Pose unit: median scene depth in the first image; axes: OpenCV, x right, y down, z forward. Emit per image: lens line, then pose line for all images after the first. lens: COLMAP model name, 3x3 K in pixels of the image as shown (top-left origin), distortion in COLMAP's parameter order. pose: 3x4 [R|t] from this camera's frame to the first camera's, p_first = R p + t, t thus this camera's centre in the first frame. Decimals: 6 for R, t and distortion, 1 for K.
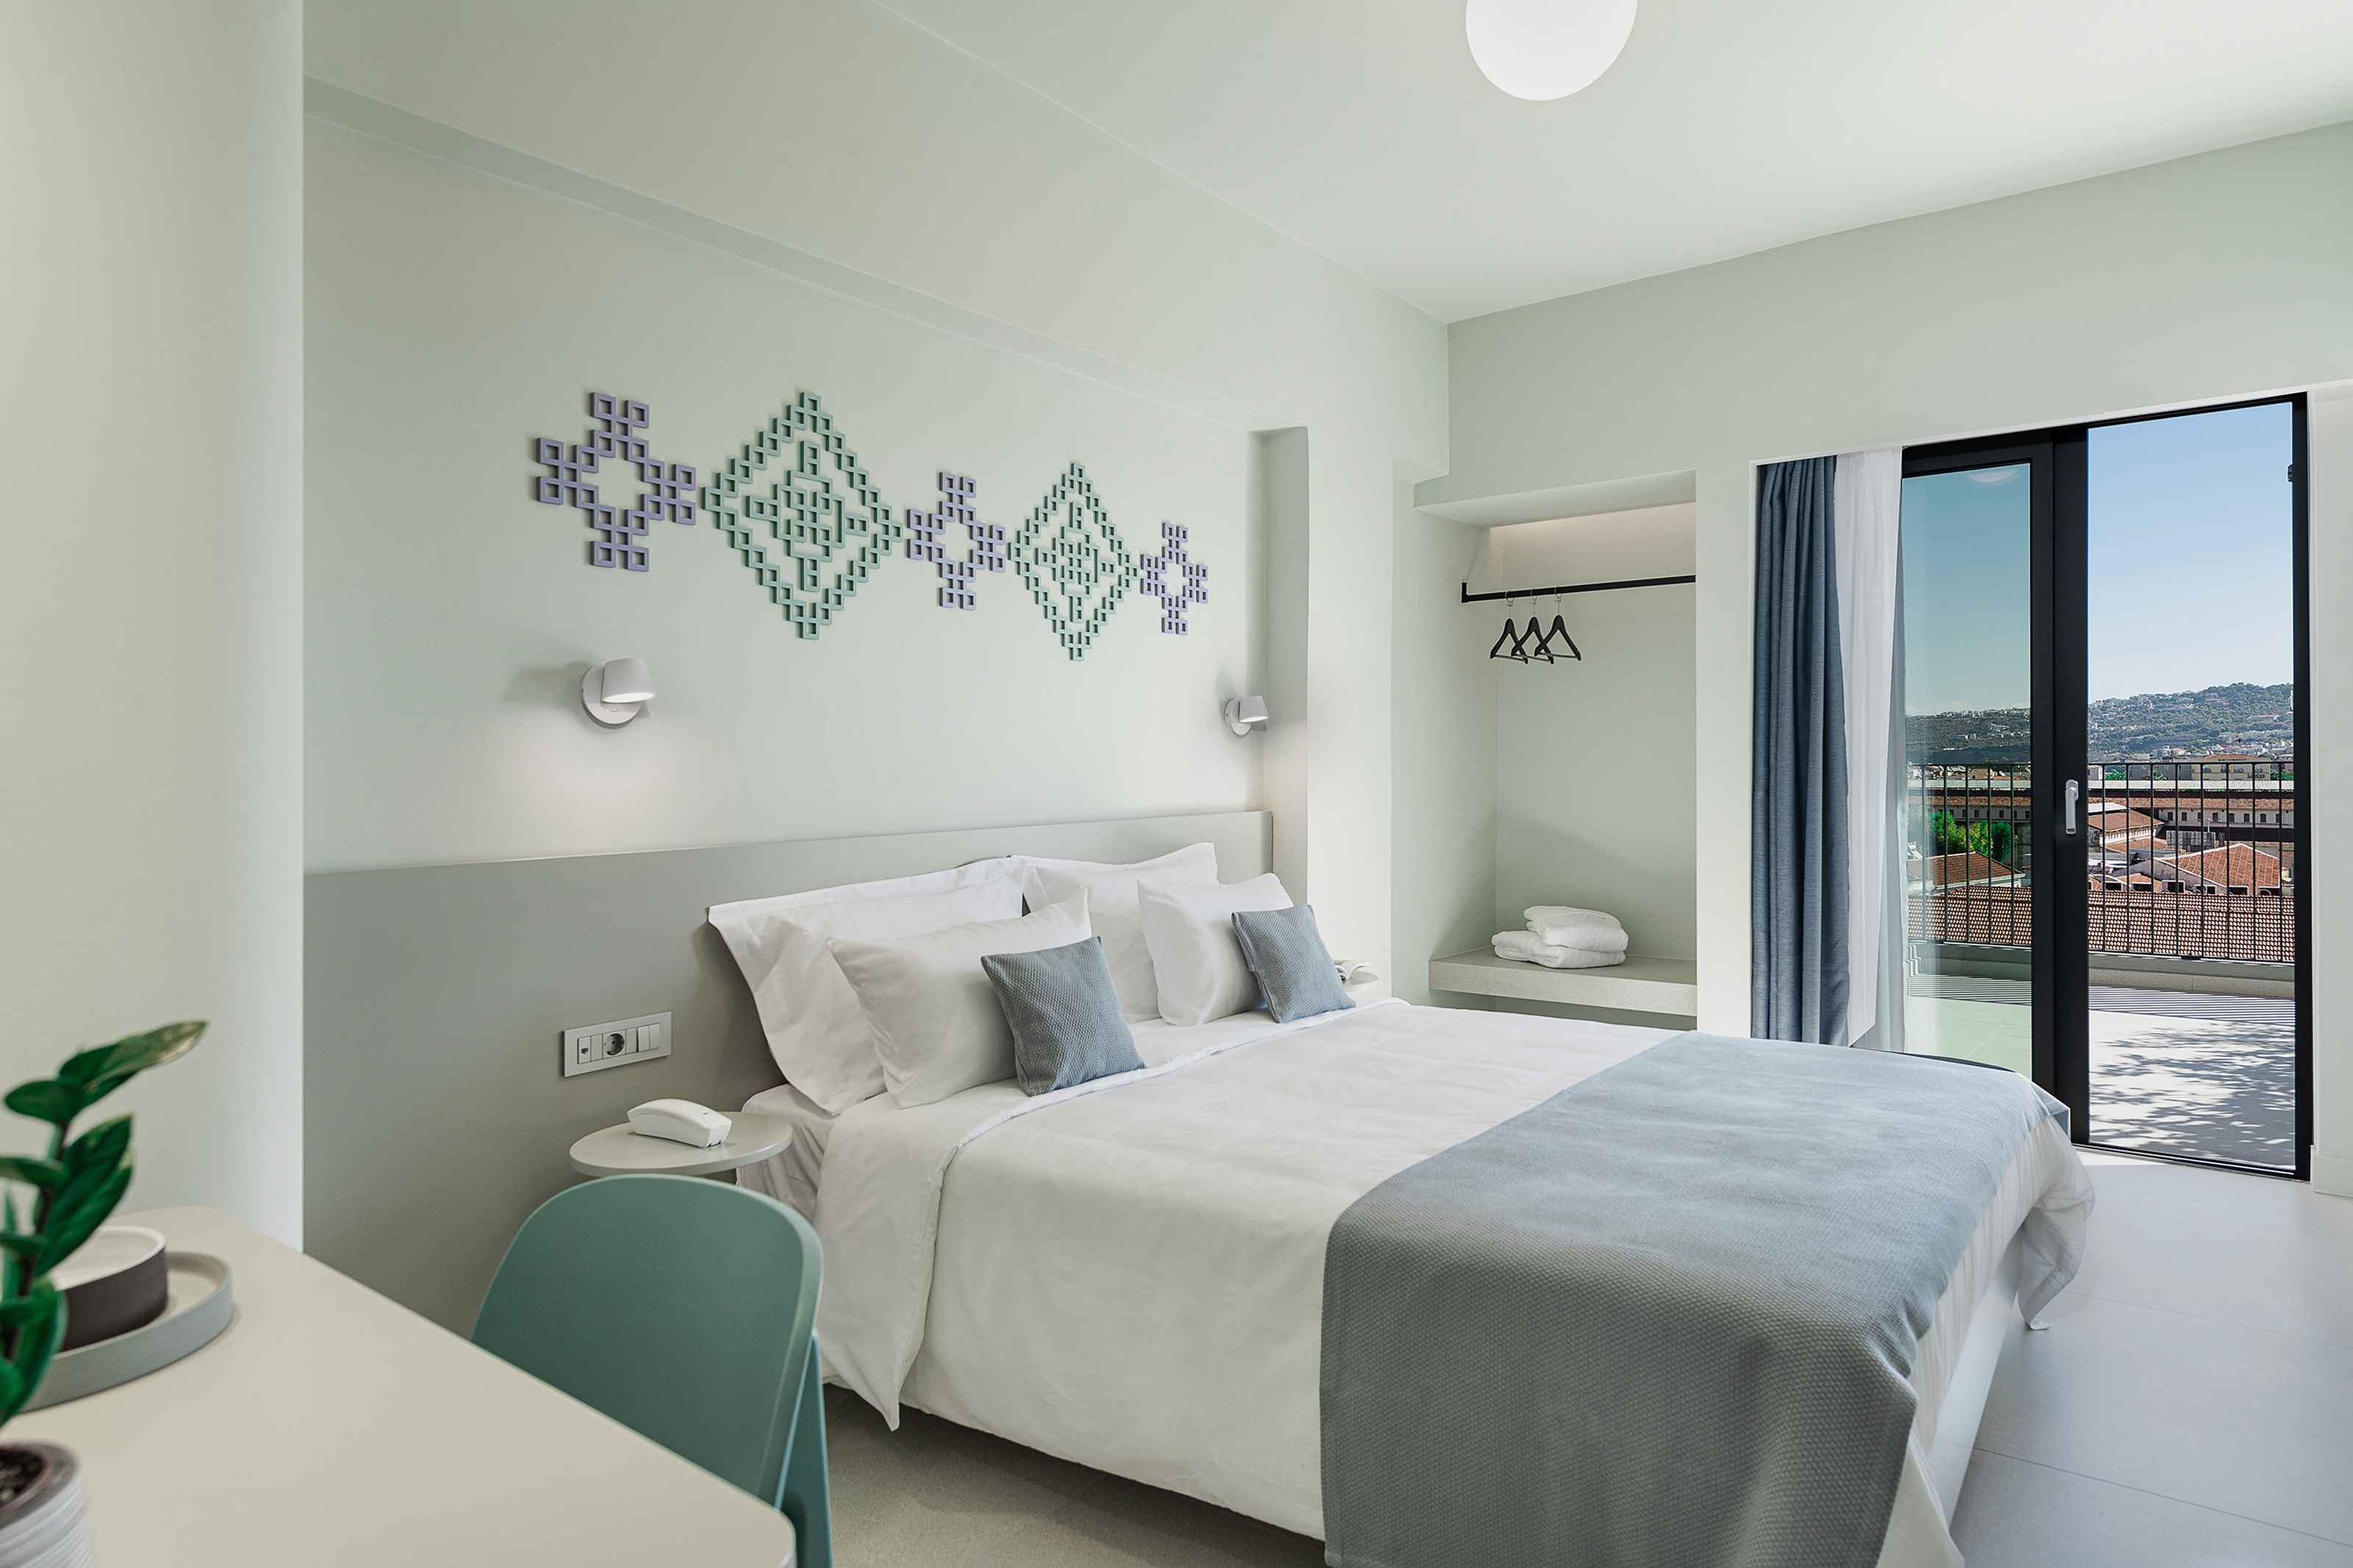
lens RADIAL K [[1365.7, 0, 1181.5], [0, 1365.7, 748.0], [0, 0, 1]] dist [0.002206, 0.000343]
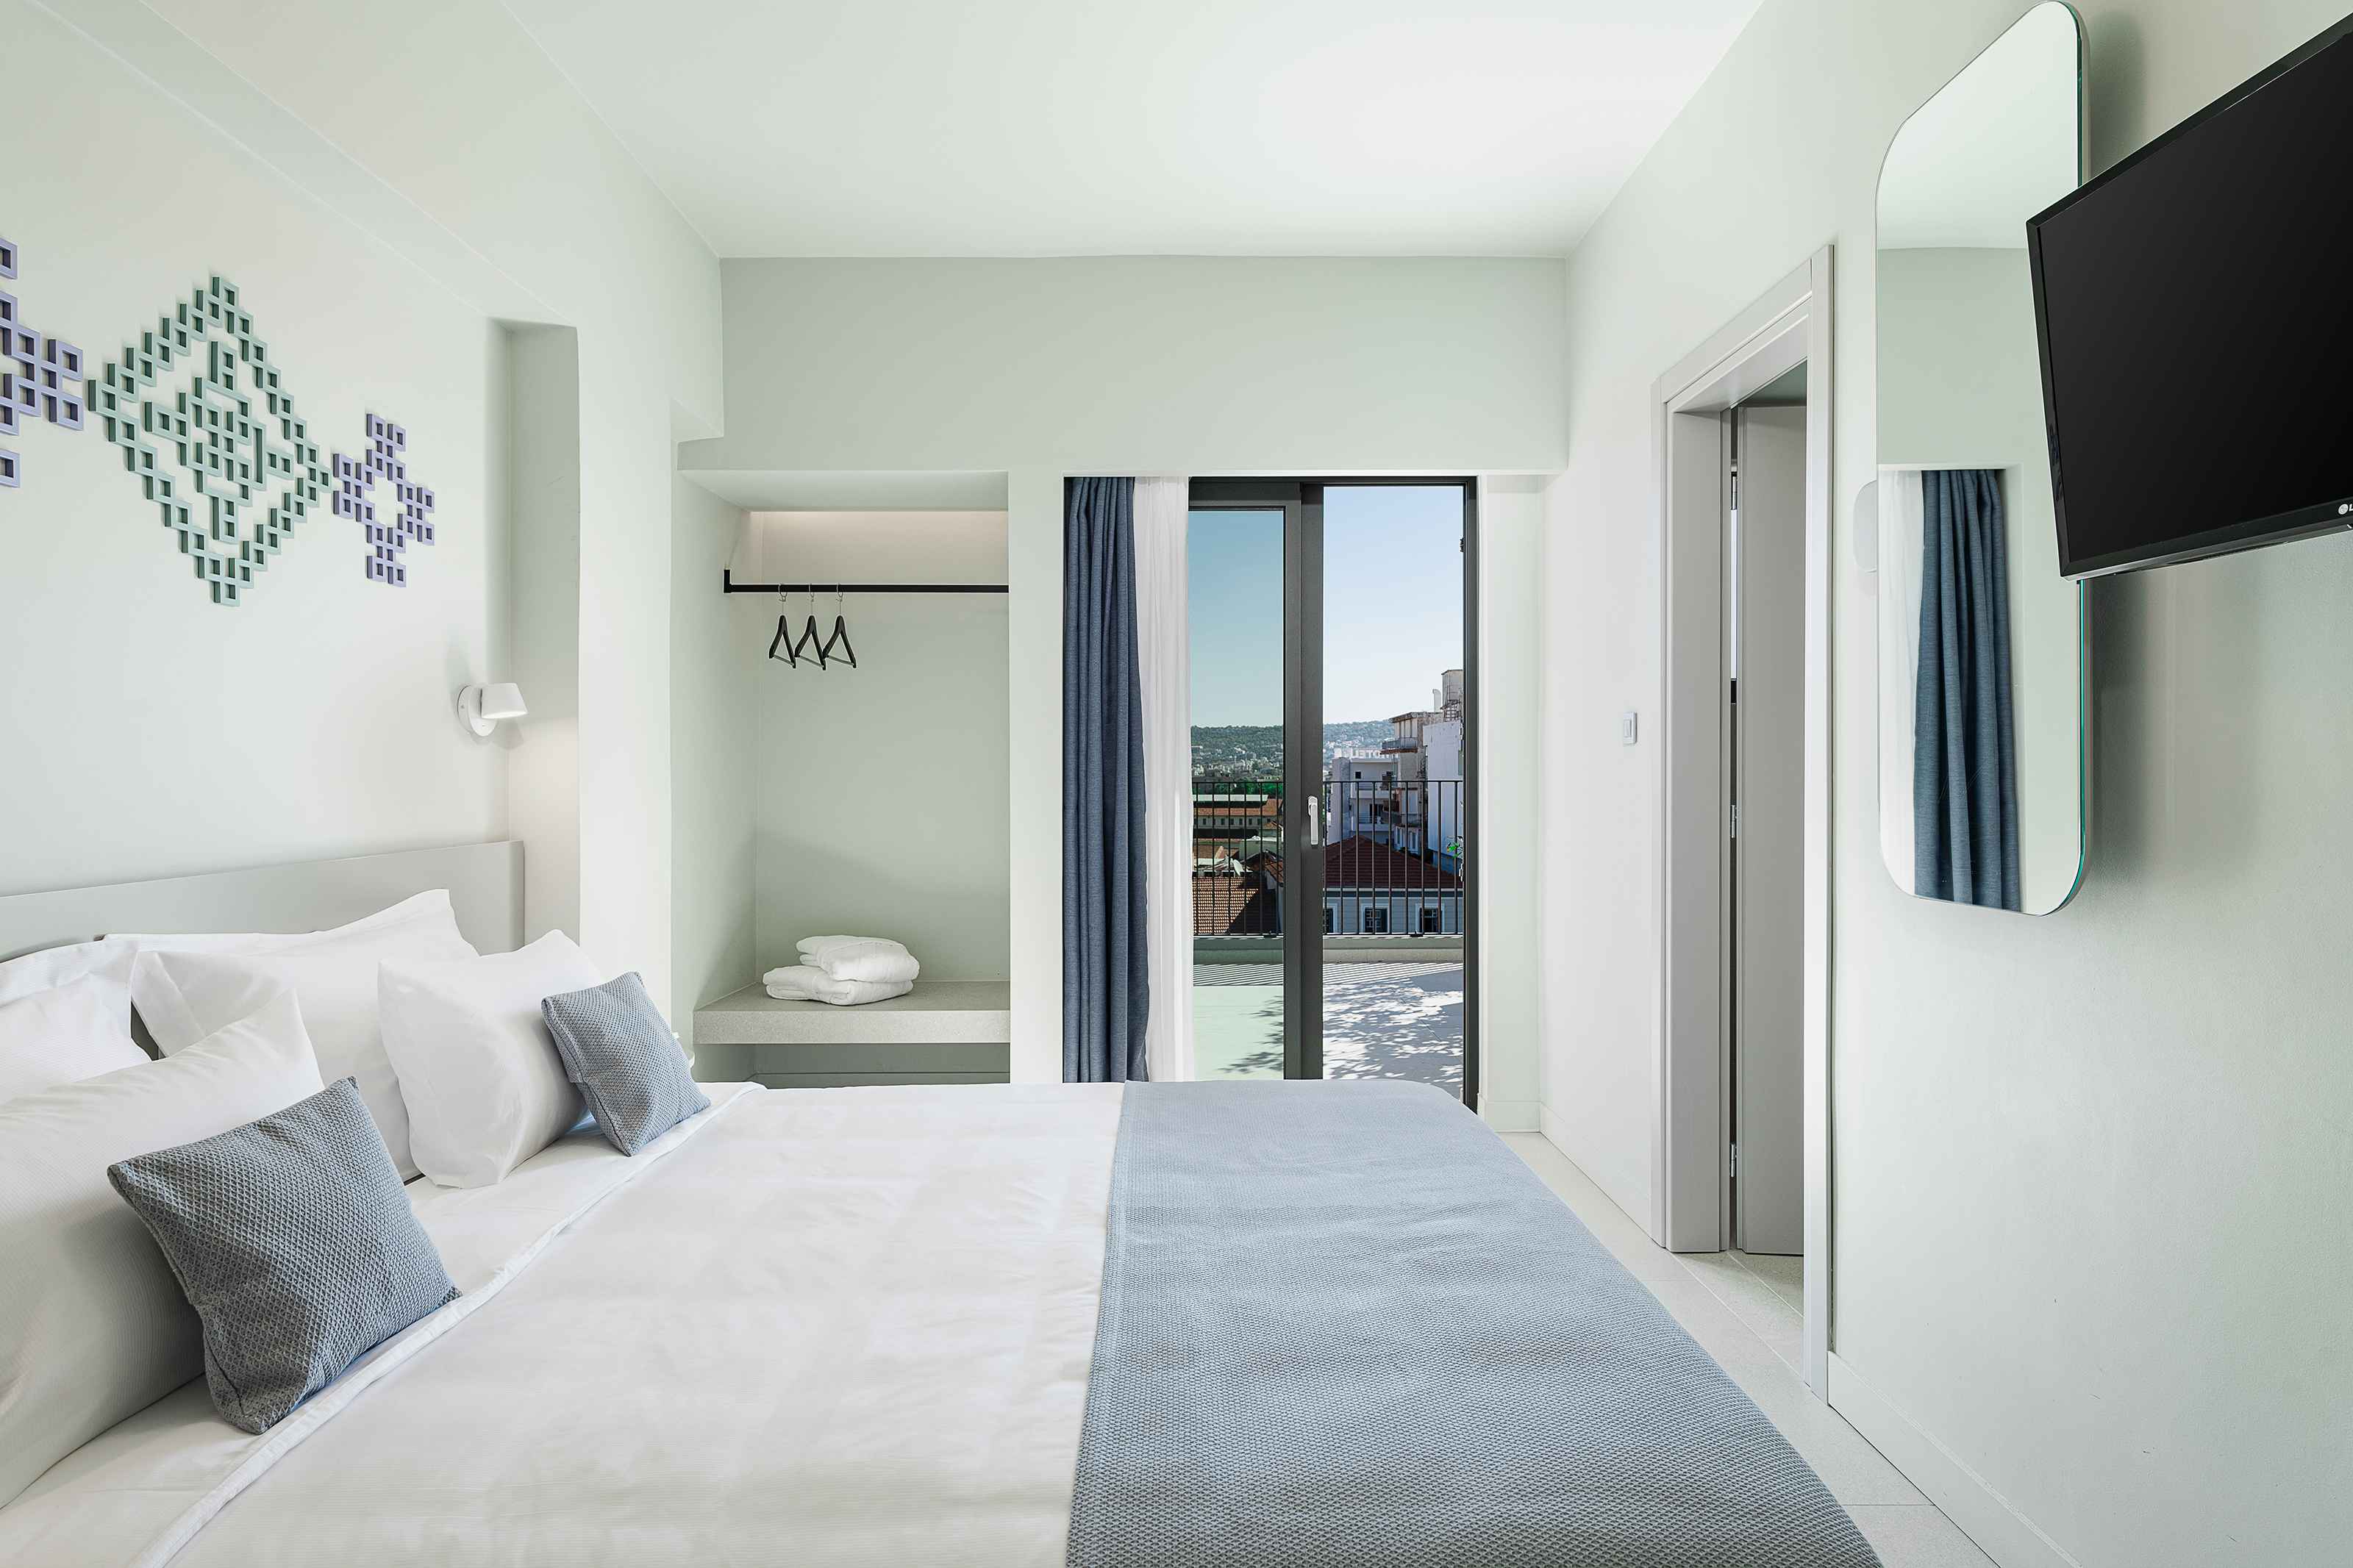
lens RADIAL K [[1245.4, 0, 1176.5], [0, 1245.4, 784.0], [0, 0, 1]] dist [0.019142, -0.021467]
pose [[0.785619, 0.001934, 0.618708, -0.081714], [-0.010720, 0.999888, 0.010486, 0.005226], [-0.618618, -0.014871, 0.785551, 0.277323]]
